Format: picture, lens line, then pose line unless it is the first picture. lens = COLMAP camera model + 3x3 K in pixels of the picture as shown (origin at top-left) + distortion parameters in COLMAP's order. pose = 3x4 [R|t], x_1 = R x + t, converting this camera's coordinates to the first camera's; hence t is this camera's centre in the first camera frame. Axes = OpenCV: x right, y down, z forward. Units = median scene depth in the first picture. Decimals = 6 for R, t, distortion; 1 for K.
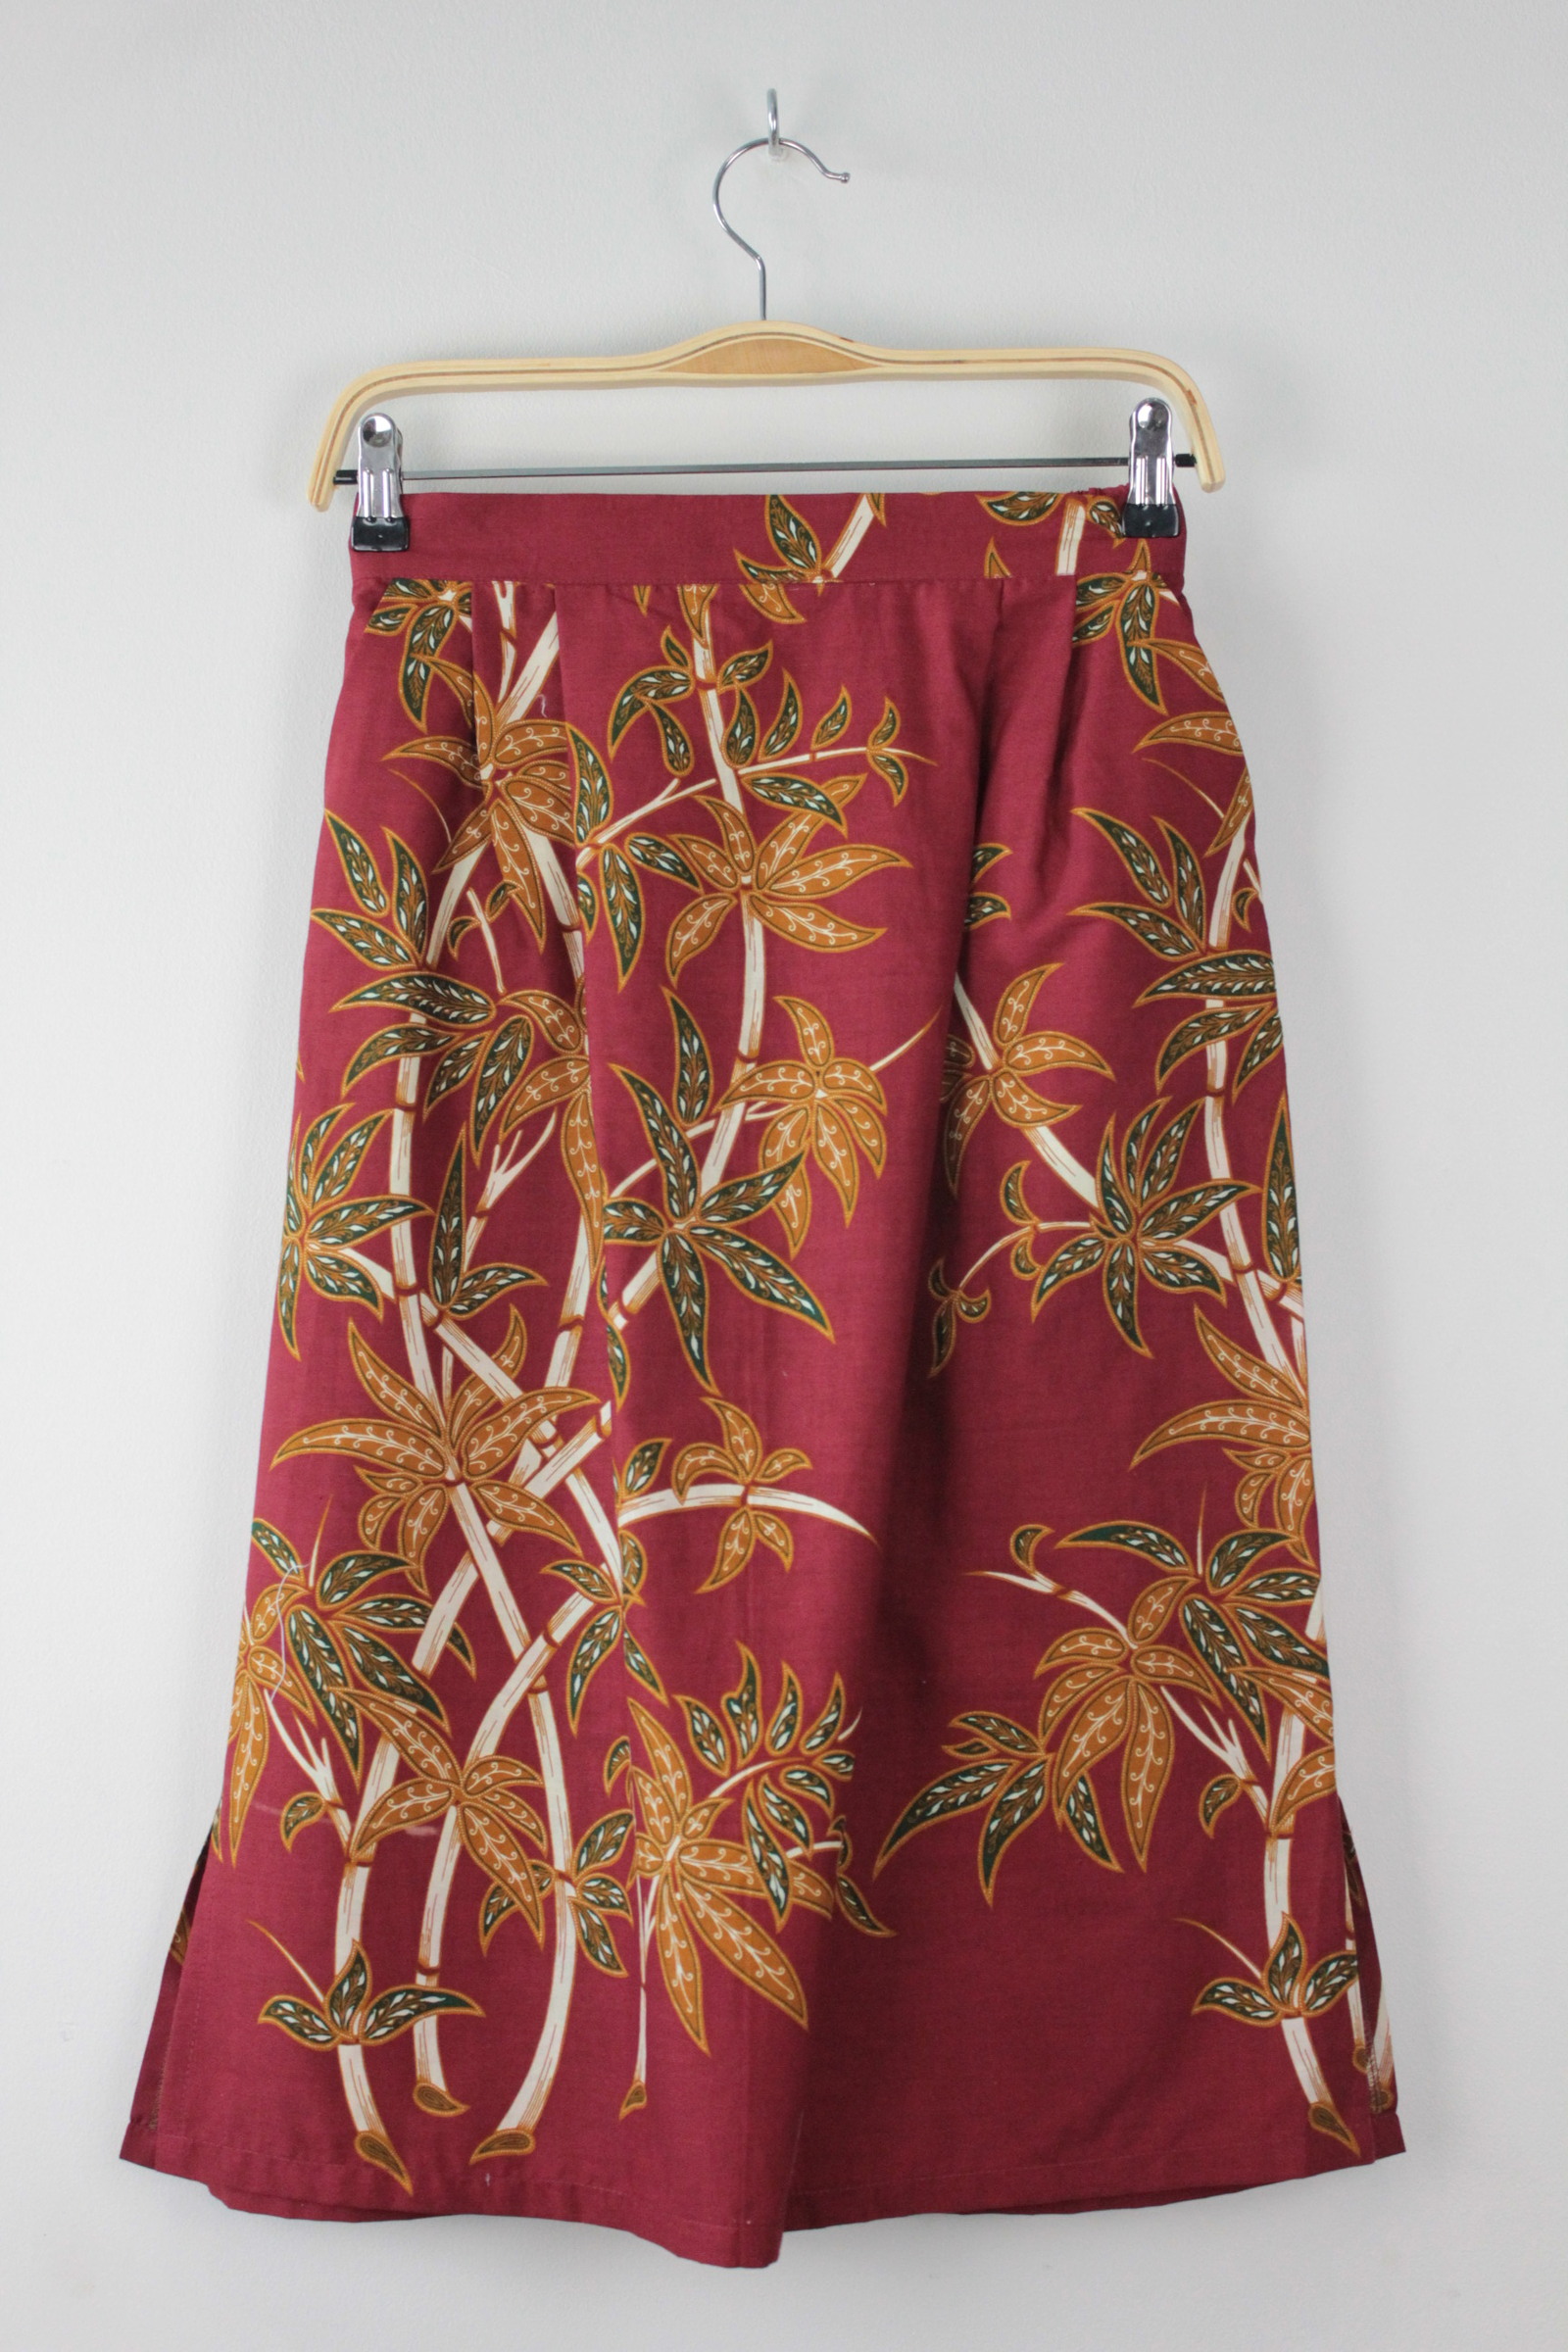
lens RADIAL K [[3204.0, 0, 784.0], [0, 3204.0, 1176.0], [0, 0, 1]] dist [-0.017429, -0.013126]
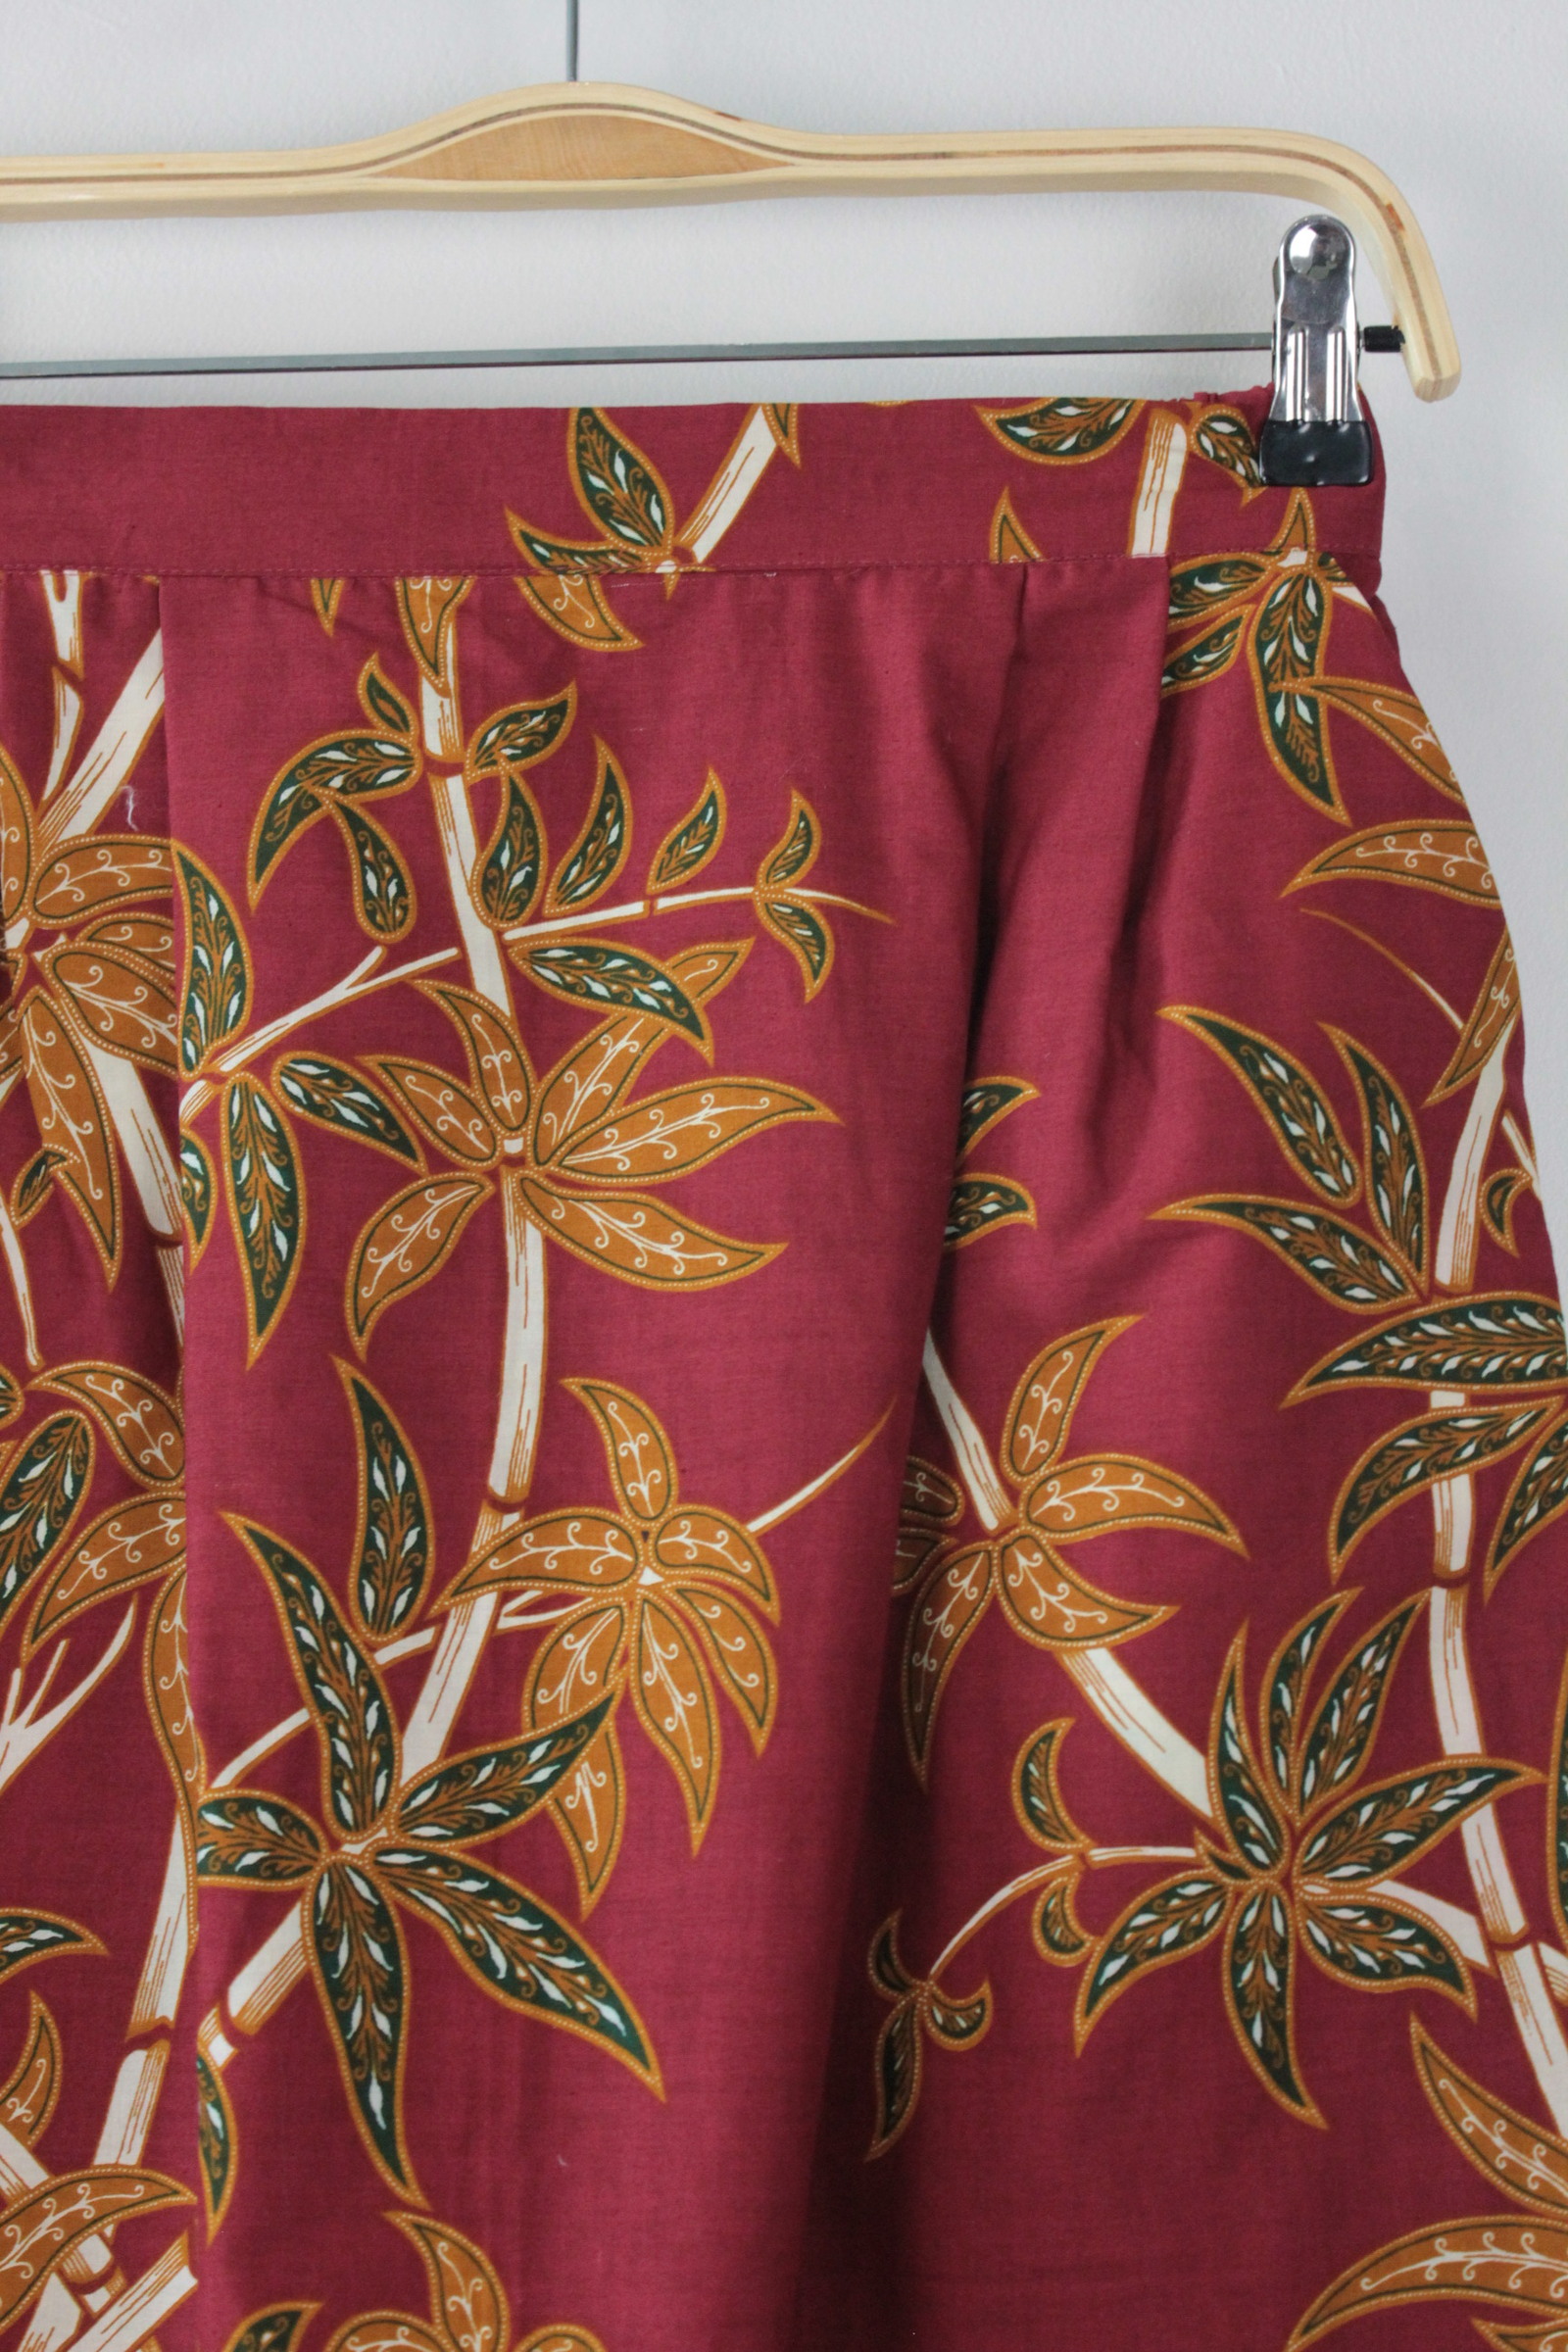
lens RADIAL K [[4147.6, 0, 784.0], [0, 4147.6, 1176.0], [0, 0, 1]] dist [-0.009787, 0.151456]
pose [[0.999854, 0.006713, -0.015735, 0.041373], [-0.008222, 0.995160, -0.097925, -0.024441], [0.015001, 0.098040, 0.995069, 0.354593]]
